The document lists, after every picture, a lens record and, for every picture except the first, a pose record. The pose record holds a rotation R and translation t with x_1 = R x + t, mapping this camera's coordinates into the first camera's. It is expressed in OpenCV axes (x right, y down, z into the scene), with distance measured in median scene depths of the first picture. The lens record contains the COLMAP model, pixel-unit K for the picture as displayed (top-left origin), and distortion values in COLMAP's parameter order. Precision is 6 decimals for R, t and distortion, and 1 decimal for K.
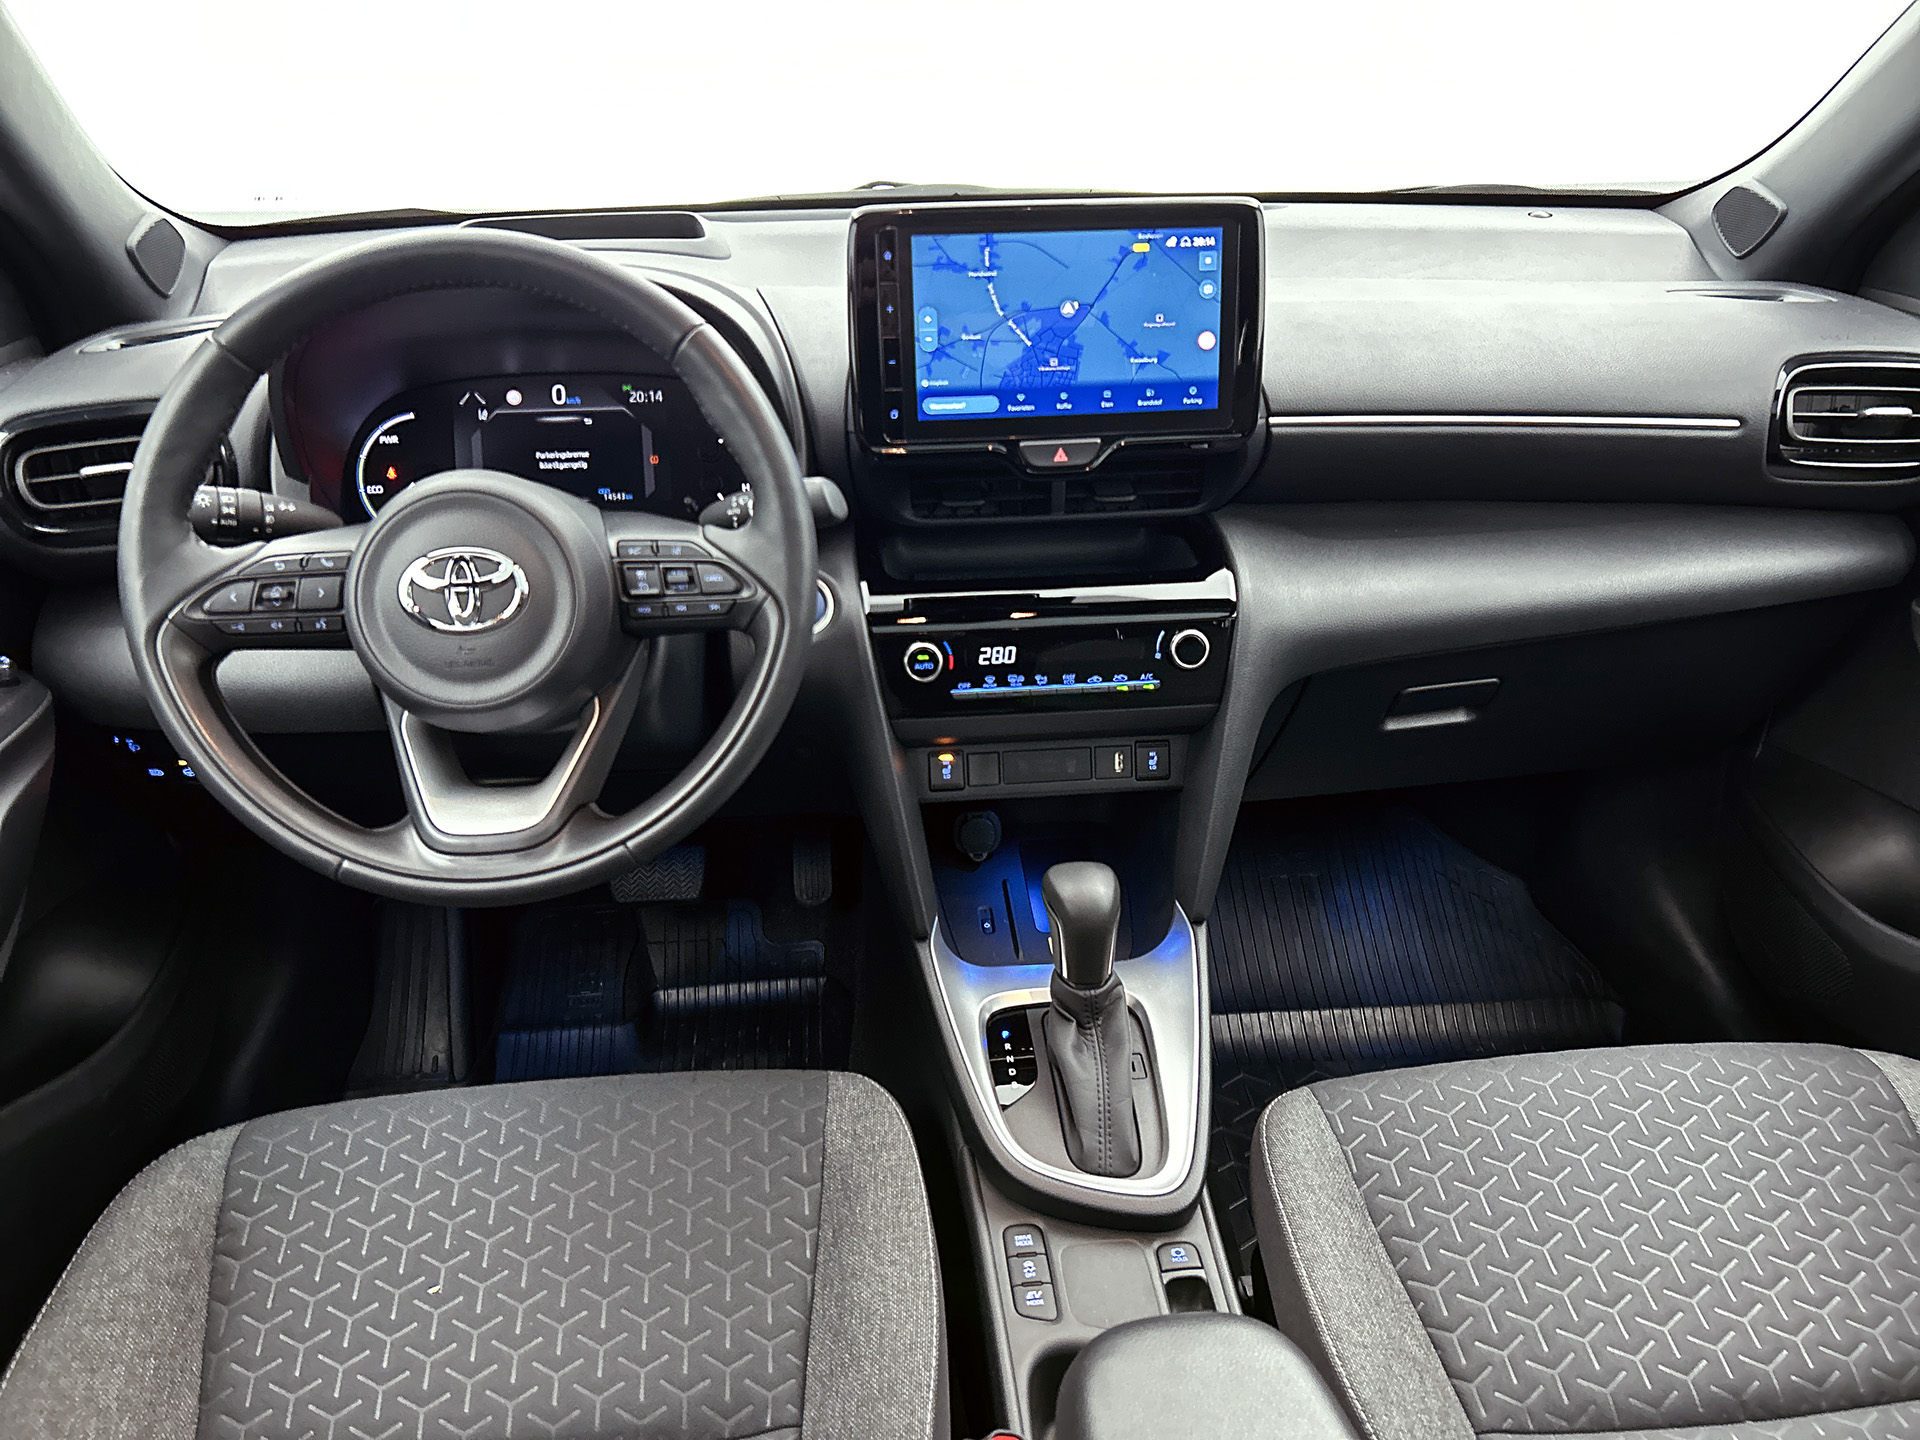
lens RADIAL K [[1384.0, 0, 960.0], [0, 1384.0, 720.0], [0, 0, 1]] dist [0.015459, -0.003901]
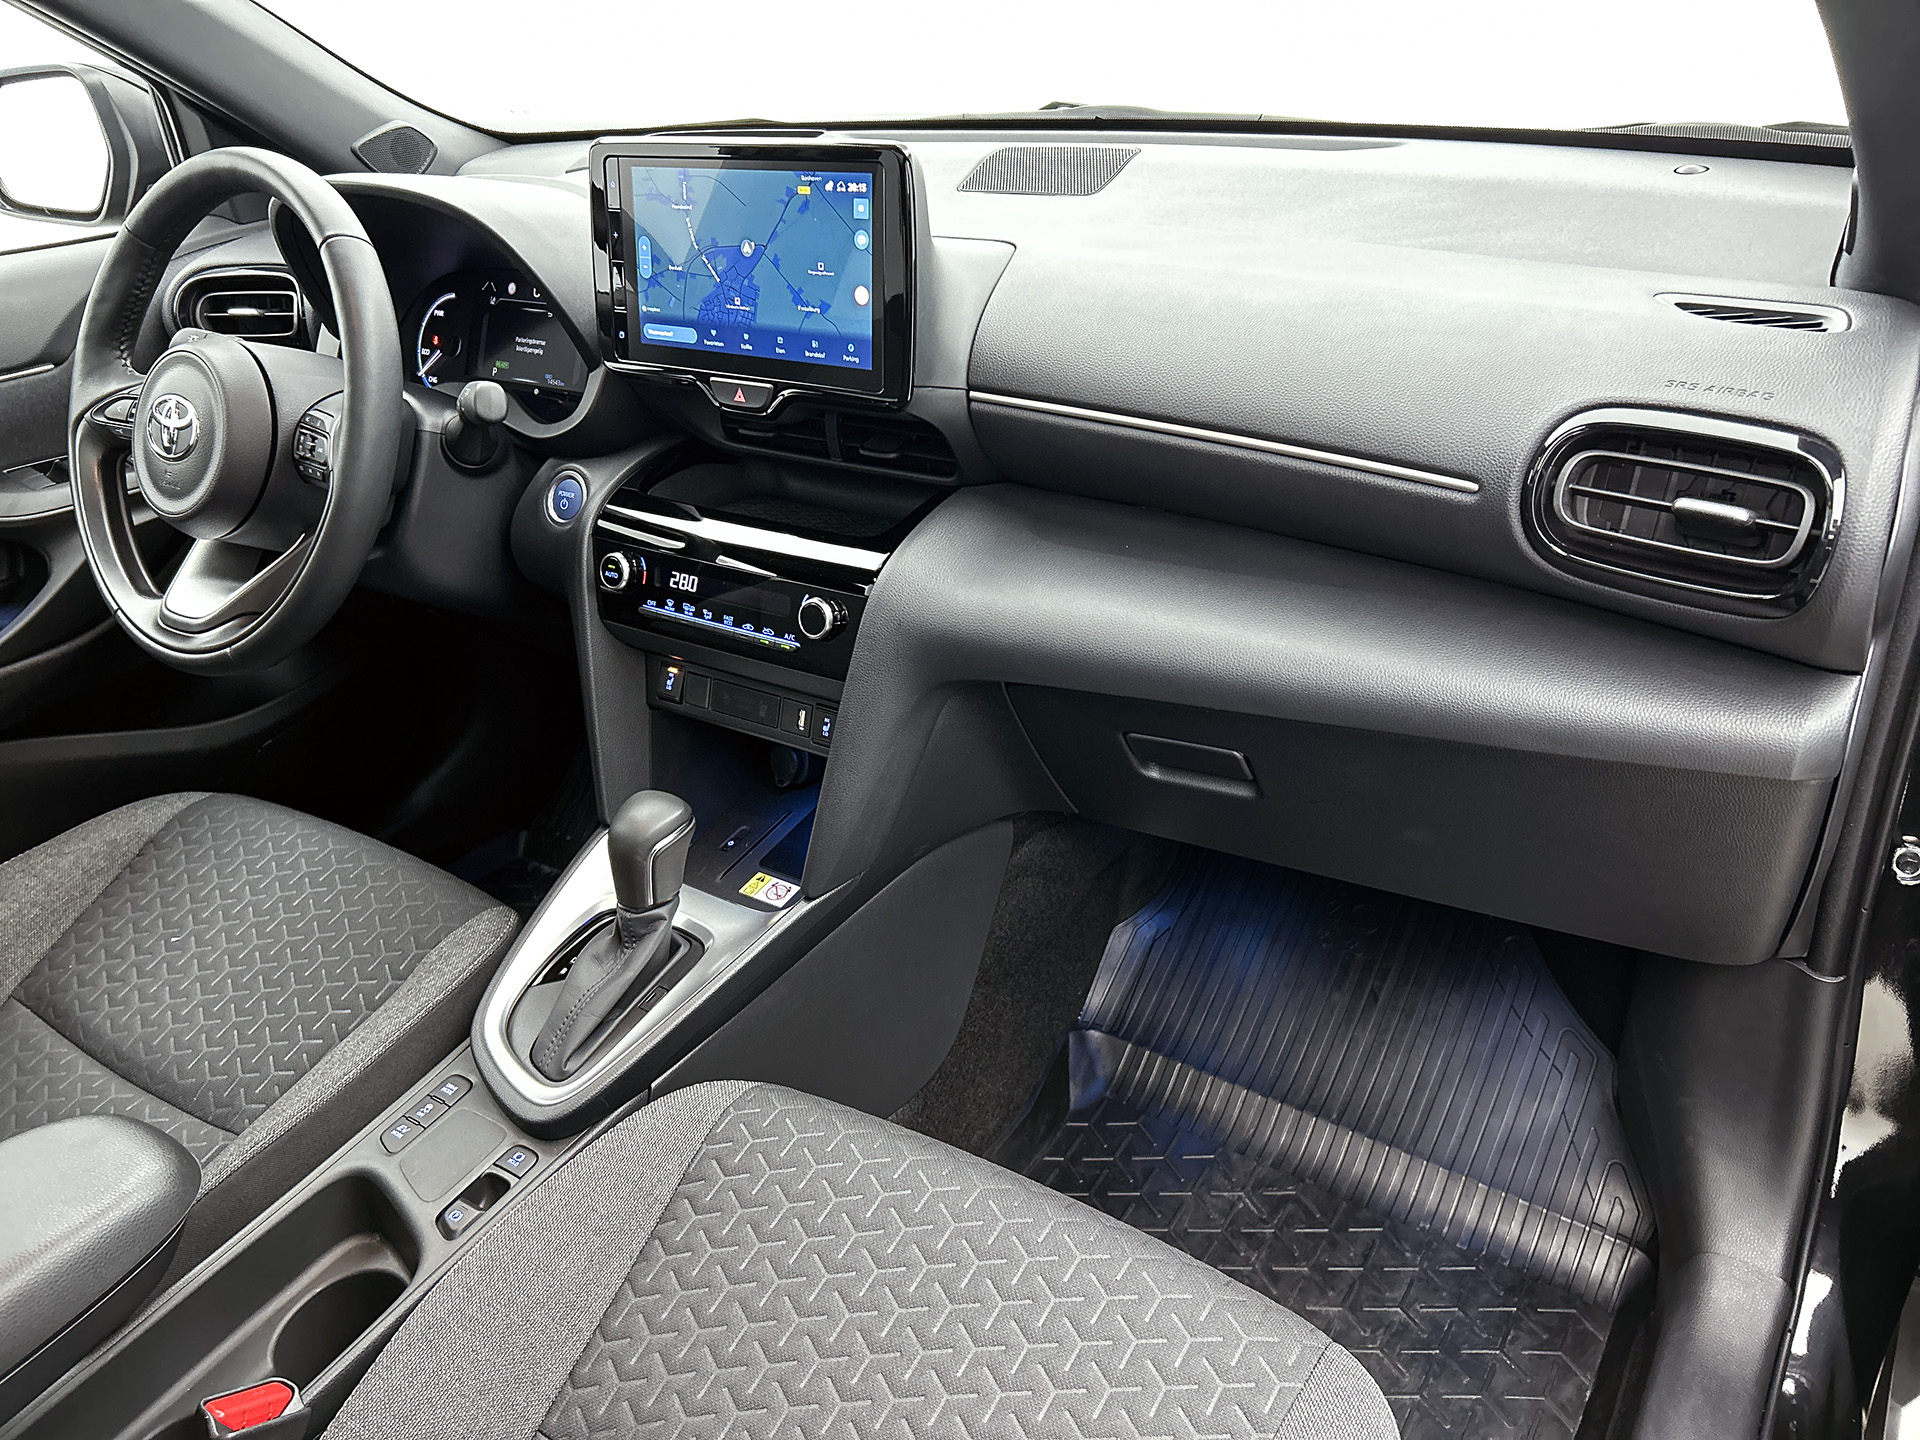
lens RADIAL K [[1410.5, 0, 1052.3], [0, 1410.5, 720.3], [0, 0, 1]] dist [0.004360, -0.001929]
pose [[0.791811, 0.263785, -0.550866, 0.865308], [-0.237552, 0.963919, 0.120122, -0.141132], [0.562676, 0.035745, 0.825904, 0.296565]]
